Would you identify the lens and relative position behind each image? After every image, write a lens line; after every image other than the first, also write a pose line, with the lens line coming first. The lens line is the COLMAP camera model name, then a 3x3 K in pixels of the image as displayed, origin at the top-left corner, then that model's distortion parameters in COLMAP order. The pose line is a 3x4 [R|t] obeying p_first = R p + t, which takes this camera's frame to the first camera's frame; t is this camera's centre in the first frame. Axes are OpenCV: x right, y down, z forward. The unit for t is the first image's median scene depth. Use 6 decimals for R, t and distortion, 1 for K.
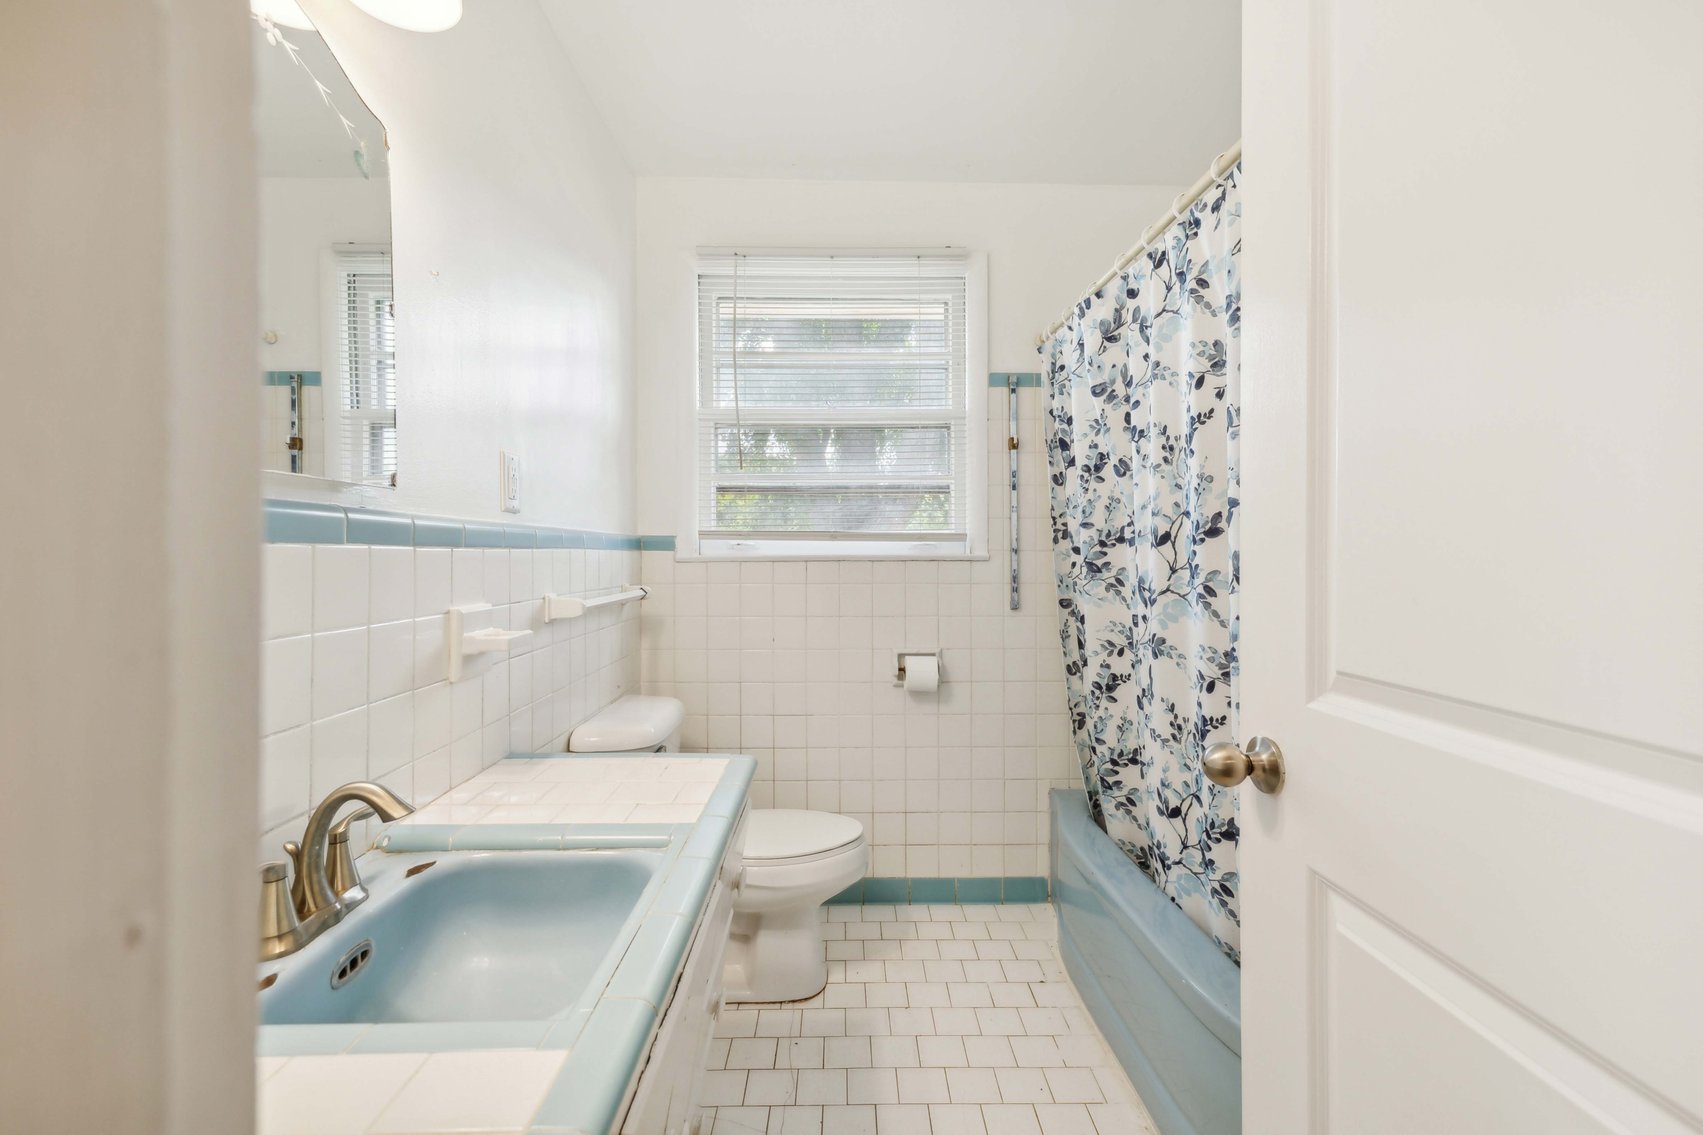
lens RADIAL K [[731.8, 0, 849.9], [0, 731.8, 580.6], [0, 0, 1]] dist [0.000735, 0.001264]
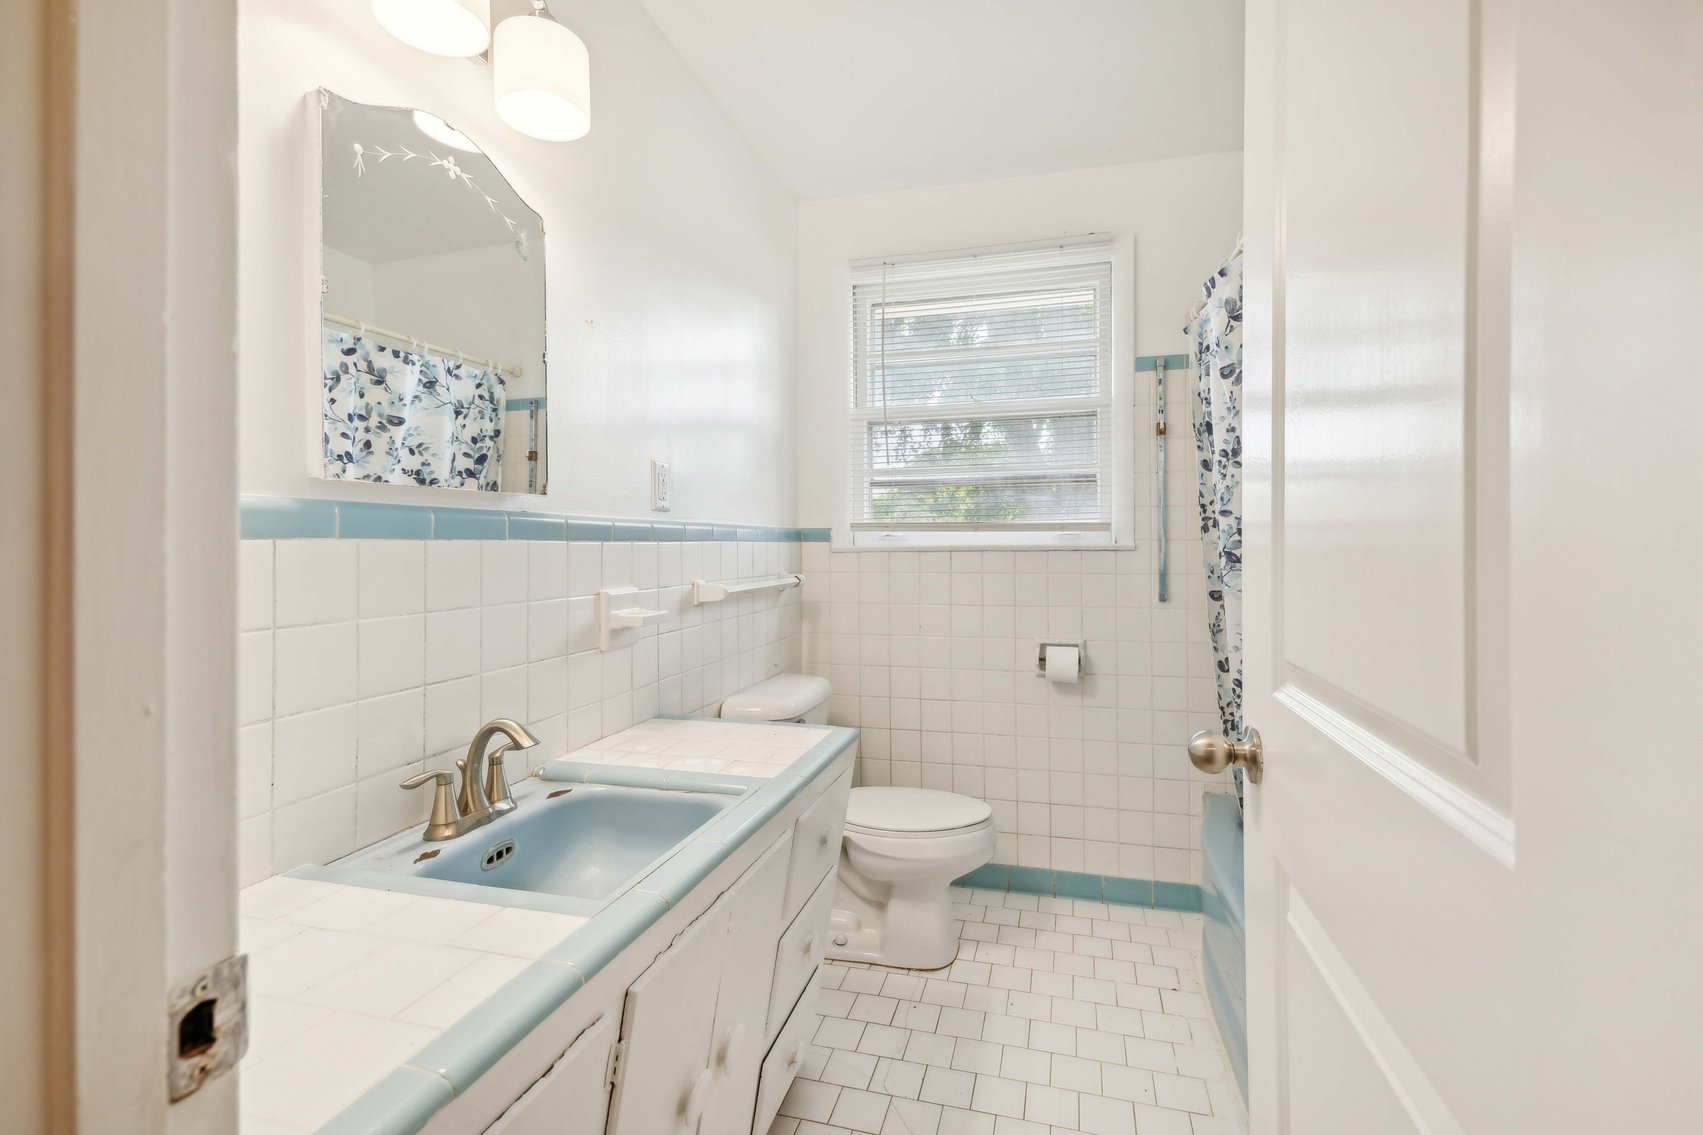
lens RADIAL K [[731.8, 0, 853.5], [0, 731.8, 564.7], [0, 0, 1]] dist [0.000735, 0.001264]
pose [[0.962107, 0.003326, -0.272651, 0.116036], [-0.005371, 0.999963, -0.006756, 0.000146], [0.272618, 0.007964, 0.962089, -0.042097]]
